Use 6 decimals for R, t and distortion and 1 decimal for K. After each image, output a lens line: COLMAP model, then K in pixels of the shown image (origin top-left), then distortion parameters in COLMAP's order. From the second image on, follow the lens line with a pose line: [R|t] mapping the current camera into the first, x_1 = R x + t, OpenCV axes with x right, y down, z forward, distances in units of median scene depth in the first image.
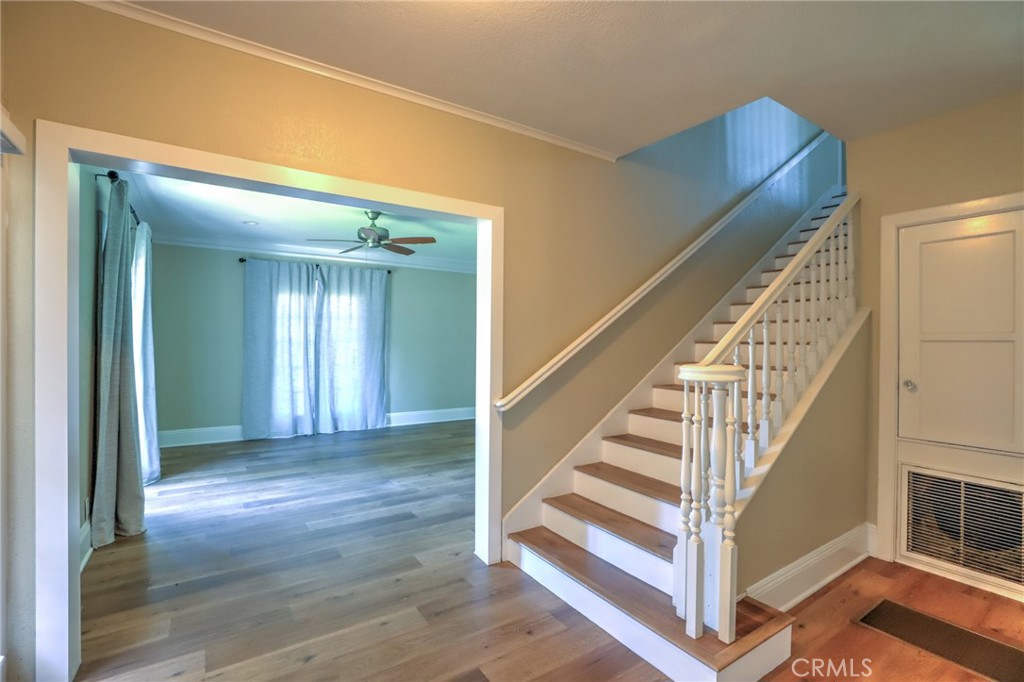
lens RADIAL K [[466.0, 0, 514.6], [0, 466.0, 342.5], [0, 0, 1]] dist [-0.042369, 0.015068]
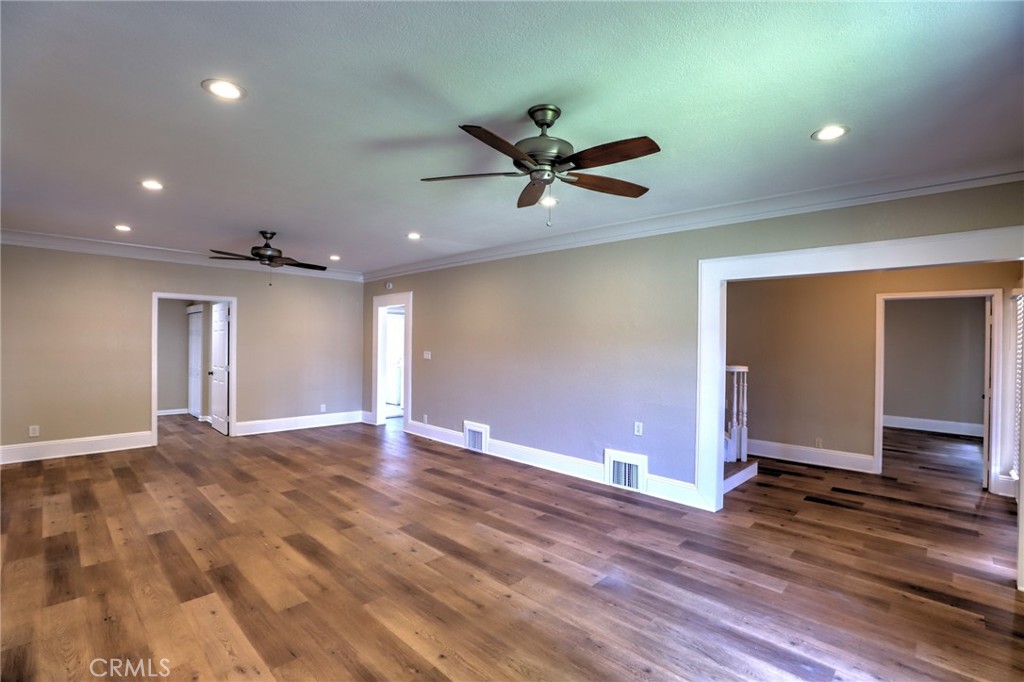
lens RADIAL K [[466.0, 0, 514.6], [0, 466.0, 342.5], [0, 0, 1]] dist [-0.042369, 0.015068]
pose [[-0.215973, -0.011493, 0.976332, -1.089928], [-0.020893, 0.999756, 0.007147, -0.048912], [-0.976176, -0.018855, -0.216161, 1.575245]]
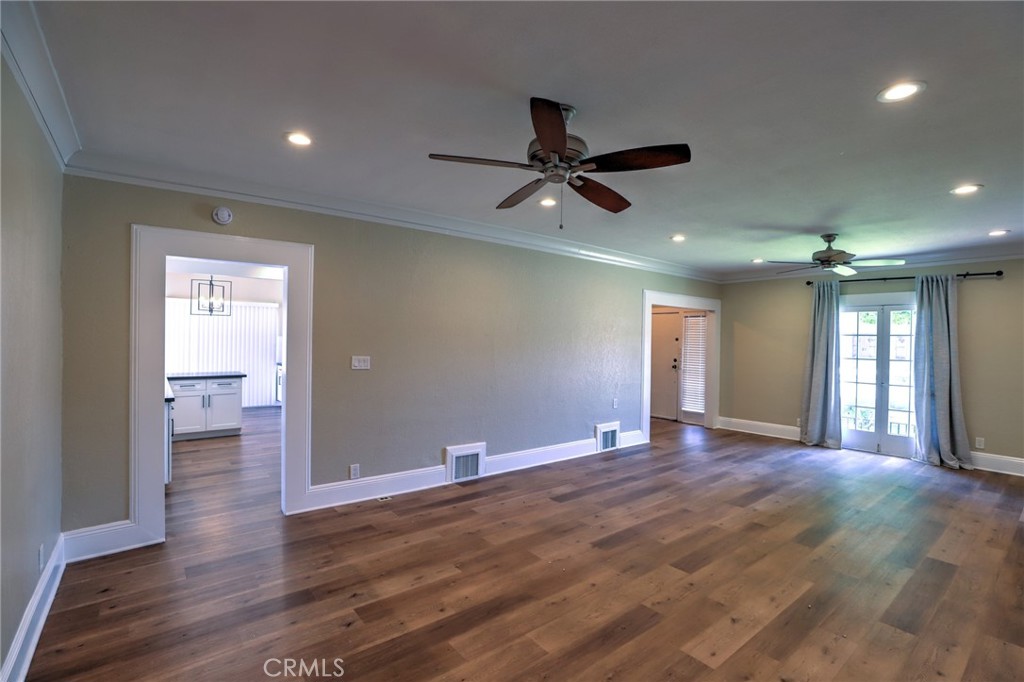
lens RADIAL K [[466.0, 0, 514.6], [0, 466.0, 342.5], [0, 0, 1]] dist [-0.042369, 0.015068]
pose [[-0.995726, -0.025163, -0.088861, 0.690508], [-0.025118, 0.999683, -0.001620, -0.030557], [0.088874, 0.000619, -0.996043, 2.740675]]
